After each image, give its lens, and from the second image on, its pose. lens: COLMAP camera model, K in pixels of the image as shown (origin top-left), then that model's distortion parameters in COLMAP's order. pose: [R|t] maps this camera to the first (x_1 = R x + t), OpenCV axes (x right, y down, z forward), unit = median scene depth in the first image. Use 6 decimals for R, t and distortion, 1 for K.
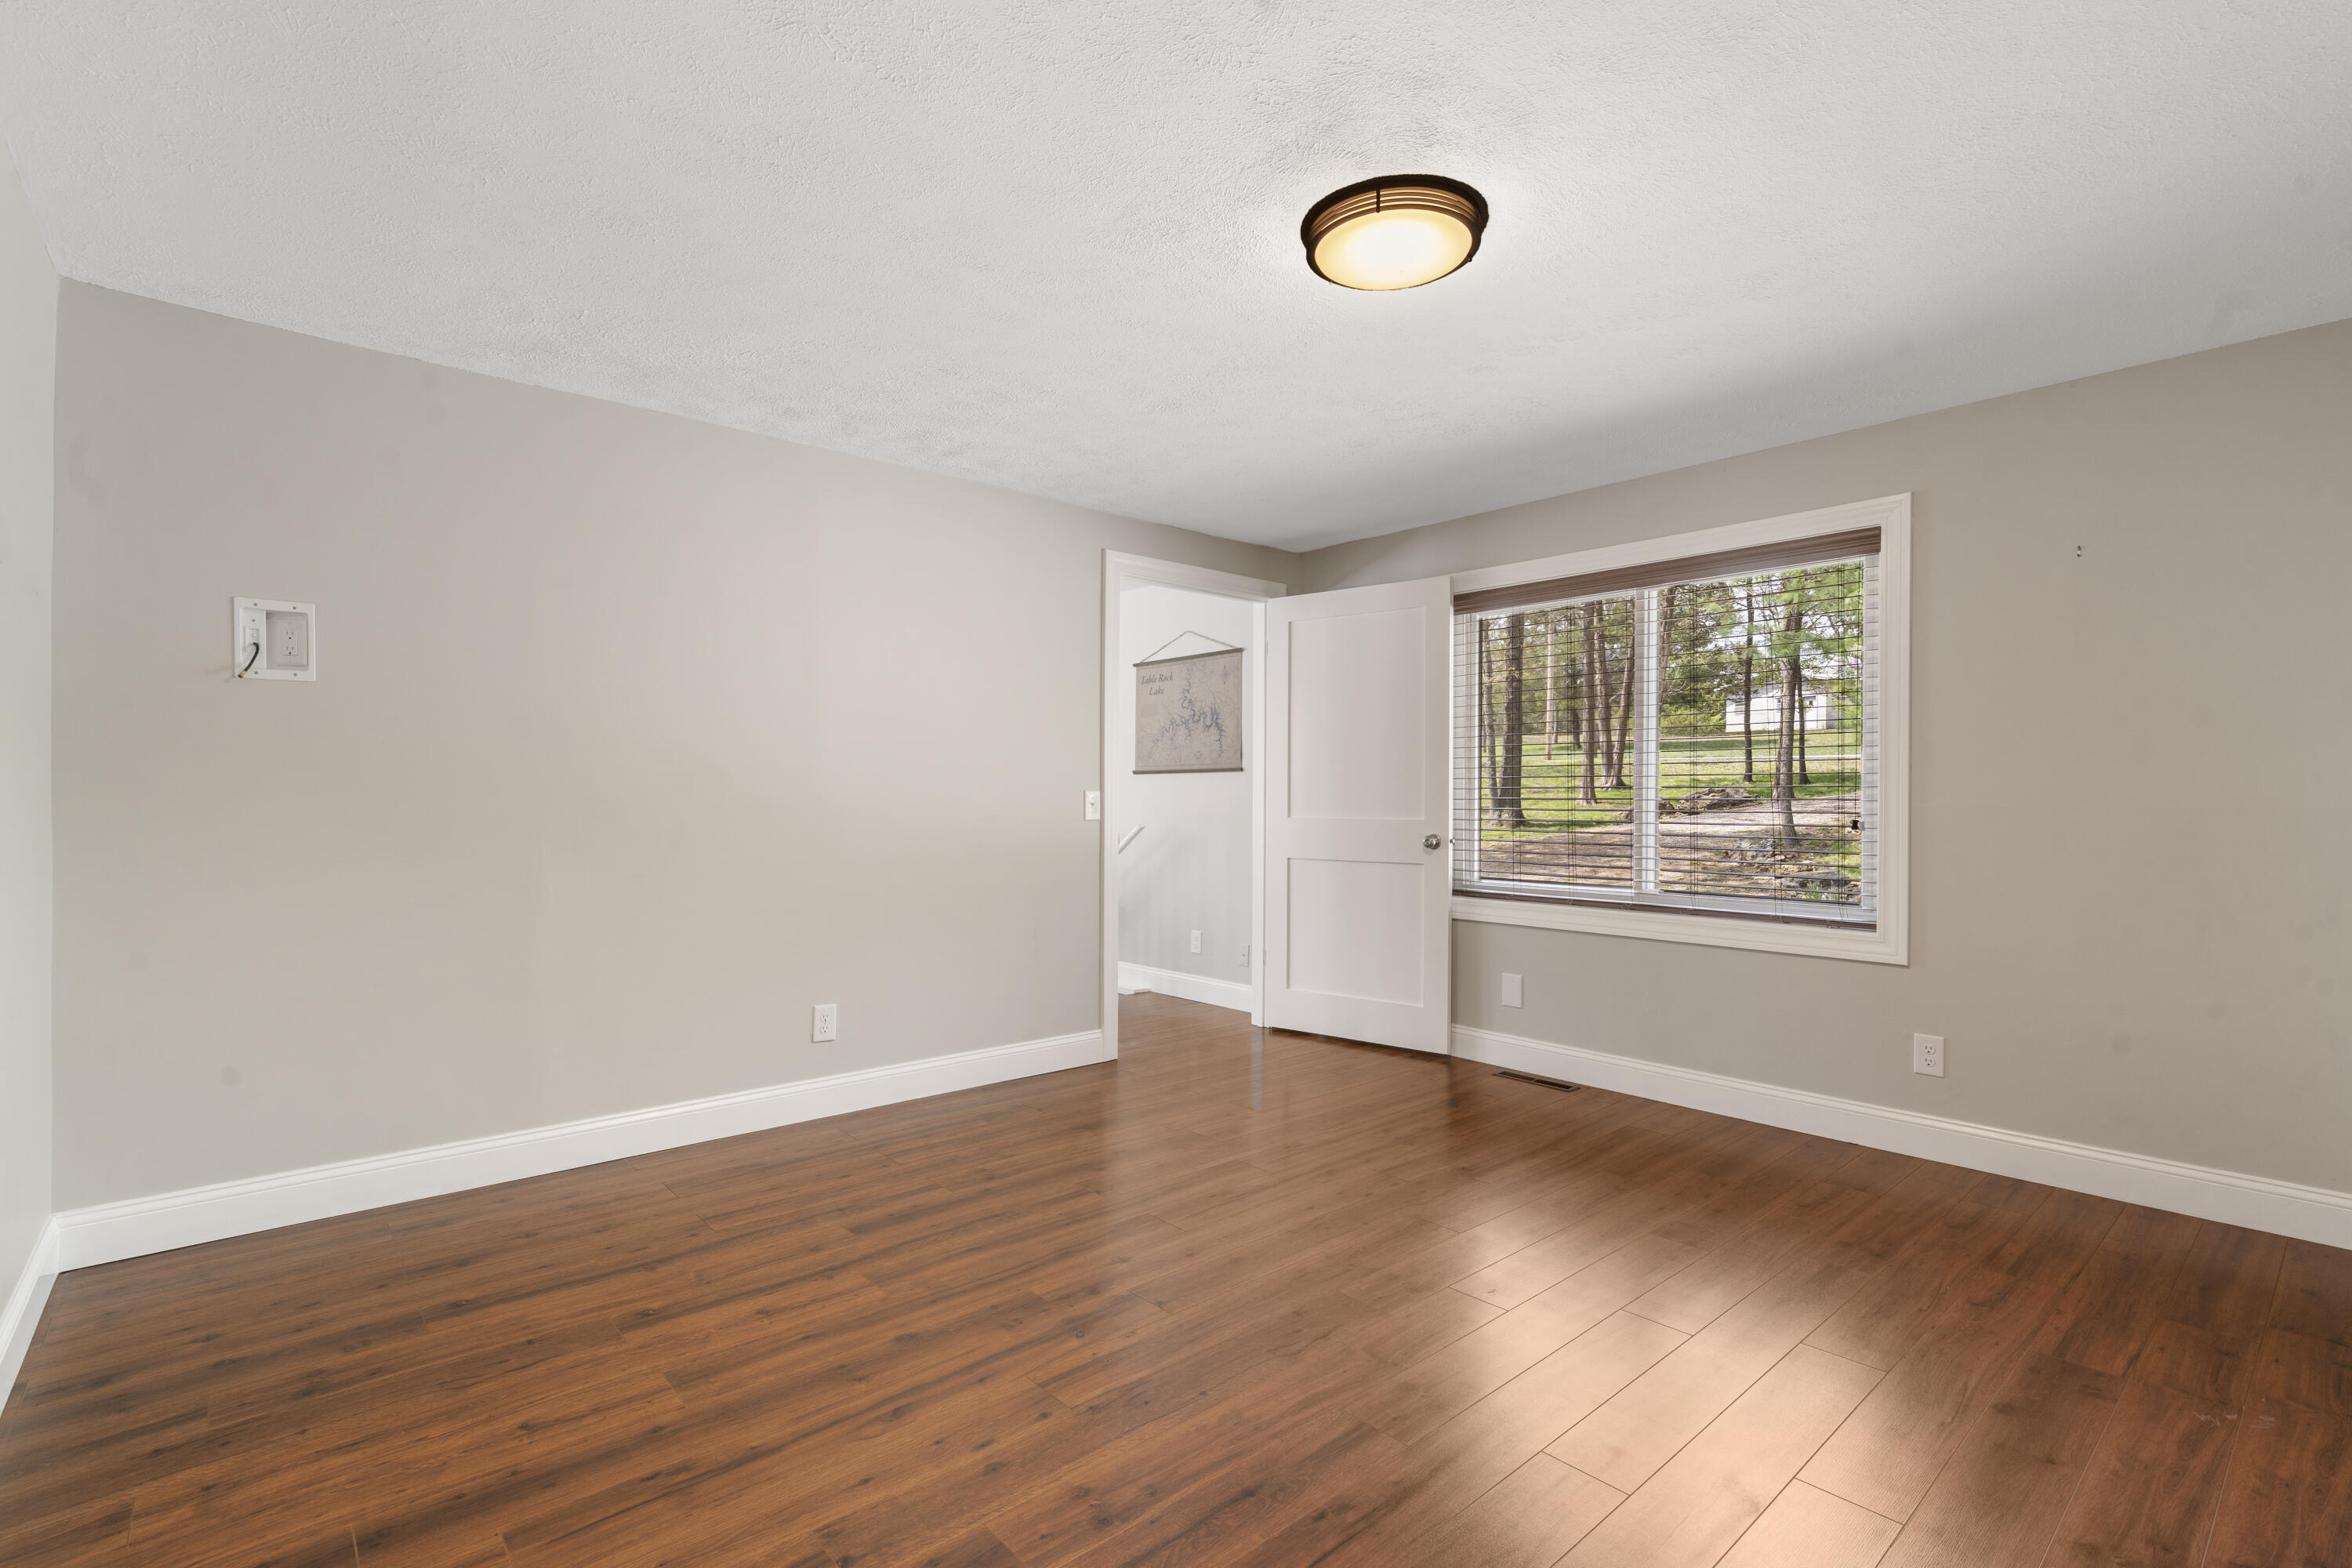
lens RADIAL K [[1075.2, 0, 1171.3], [0, 1075.2, 790.5], [0, 0, 1]] dist [-0.004690, 0.000652]
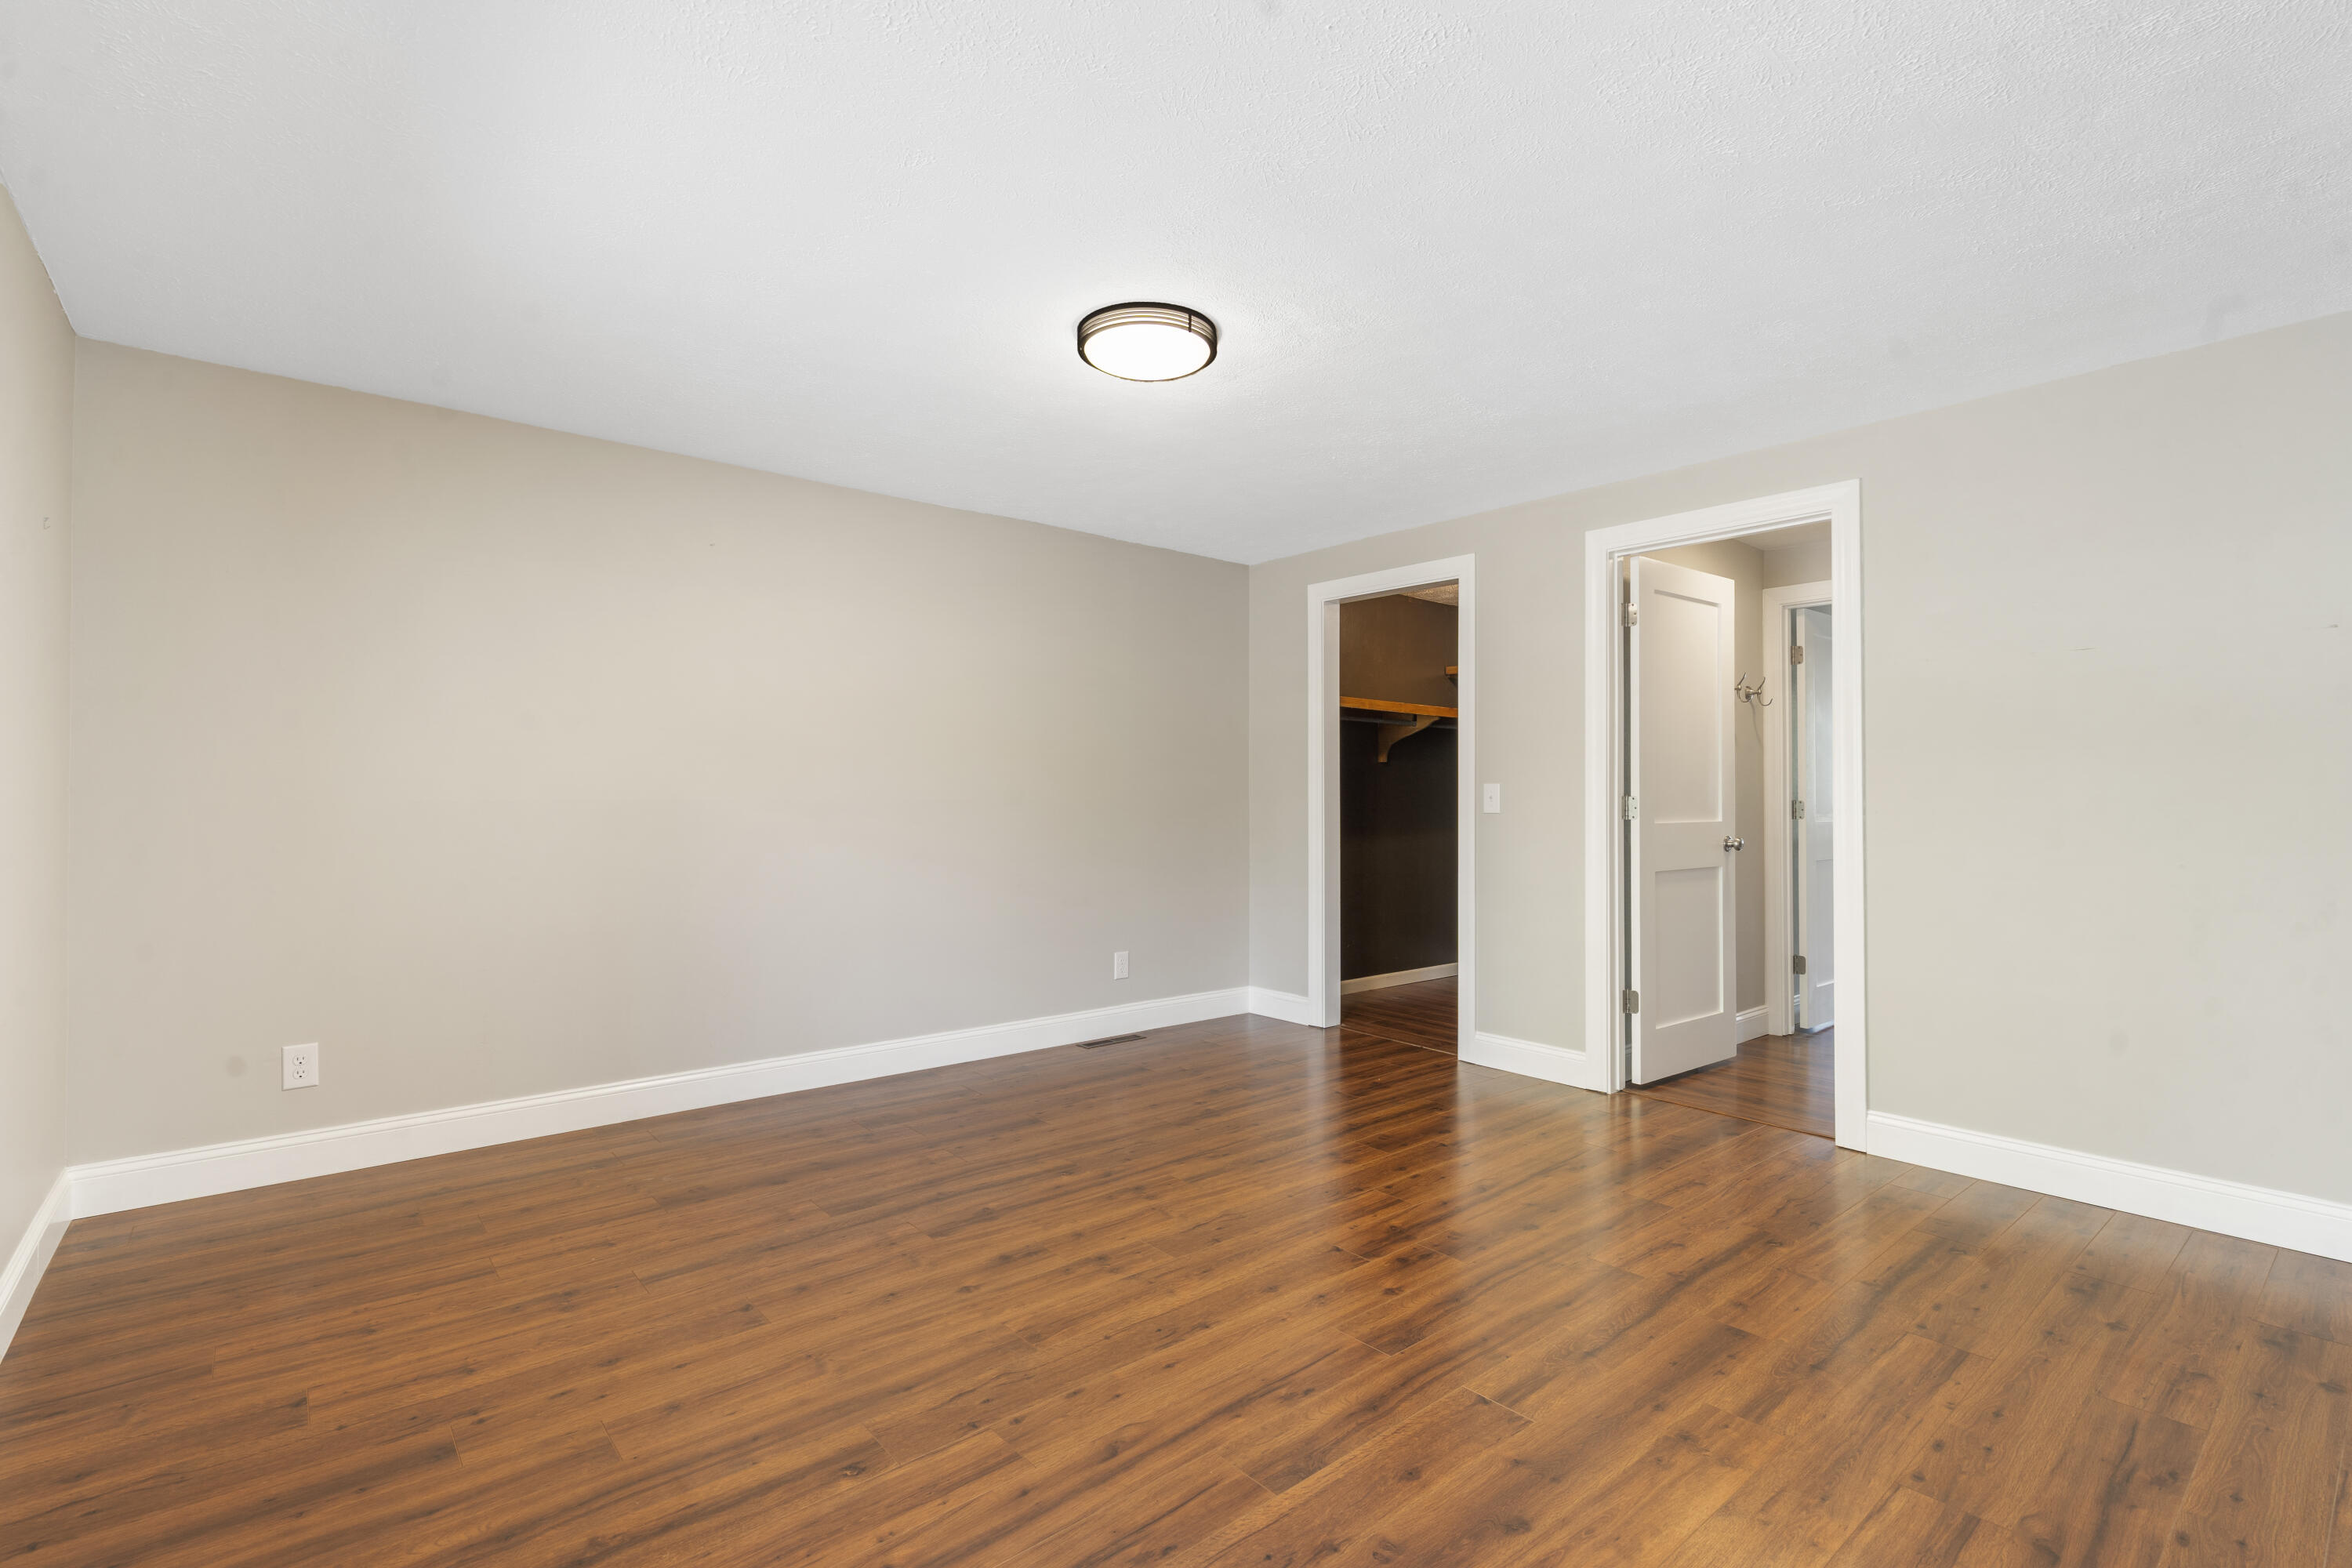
lens RADIAL K [[1075.2, 0, 1178.9], [0, 1075.2, 790.1], [0, 0, 1]] dist [-0.004690, 0.000652]
pose [[-0.999884, -0.005979, 0.013988, 0.135879], [-0.006165, 0.999892, -0.013346, 0.012772], [-0.013907, -0.013431, -0.999813, 2.035002]]
